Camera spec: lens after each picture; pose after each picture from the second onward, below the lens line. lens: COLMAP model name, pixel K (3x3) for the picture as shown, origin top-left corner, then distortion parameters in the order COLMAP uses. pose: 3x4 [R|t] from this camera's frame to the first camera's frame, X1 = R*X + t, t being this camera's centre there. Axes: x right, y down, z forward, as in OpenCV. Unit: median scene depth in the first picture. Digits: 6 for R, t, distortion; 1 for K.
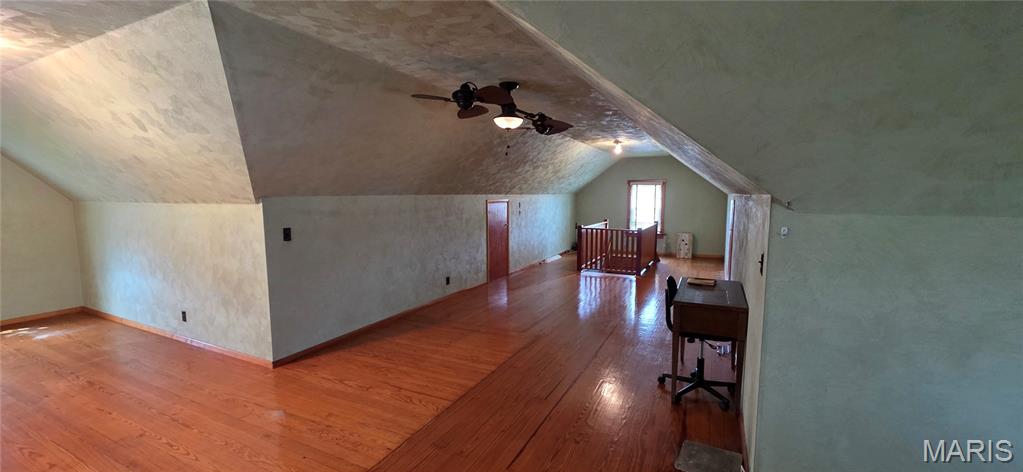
lens RADIAL K [[407.7, 0, 511.5], [0, 407.7, 234.7], [0, 0, 1]] dist [-0.000846, 0.001098]
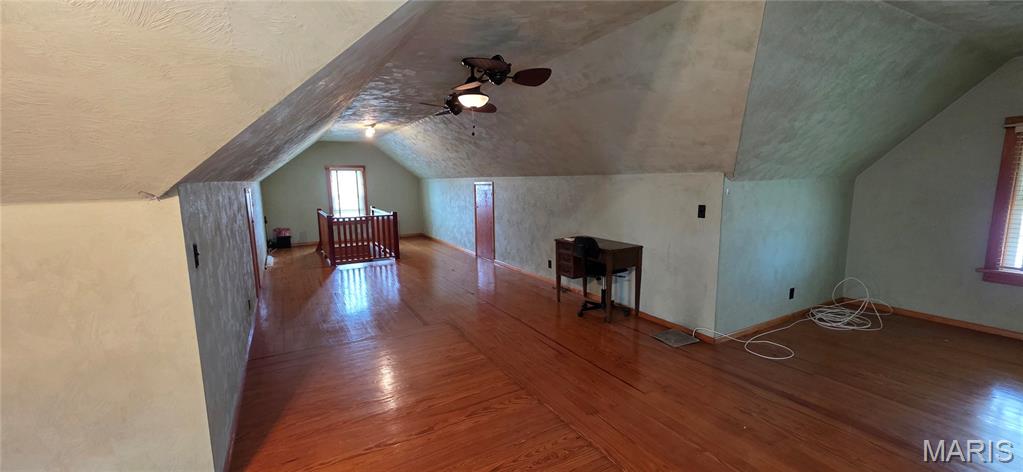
lens RADIAL K [[407.7, 0, 509.2], [0, 407.7, 238.7], [0, 0, 1]] dist [-0.000846, 0.001098]
pose [[0.600446, -0.131167, 0.788835, -0.352502], [0.099570, 0.991042, 0.088999, -0.014841], [-0.793442, 0.025105, 0.608127, 0.169034]]
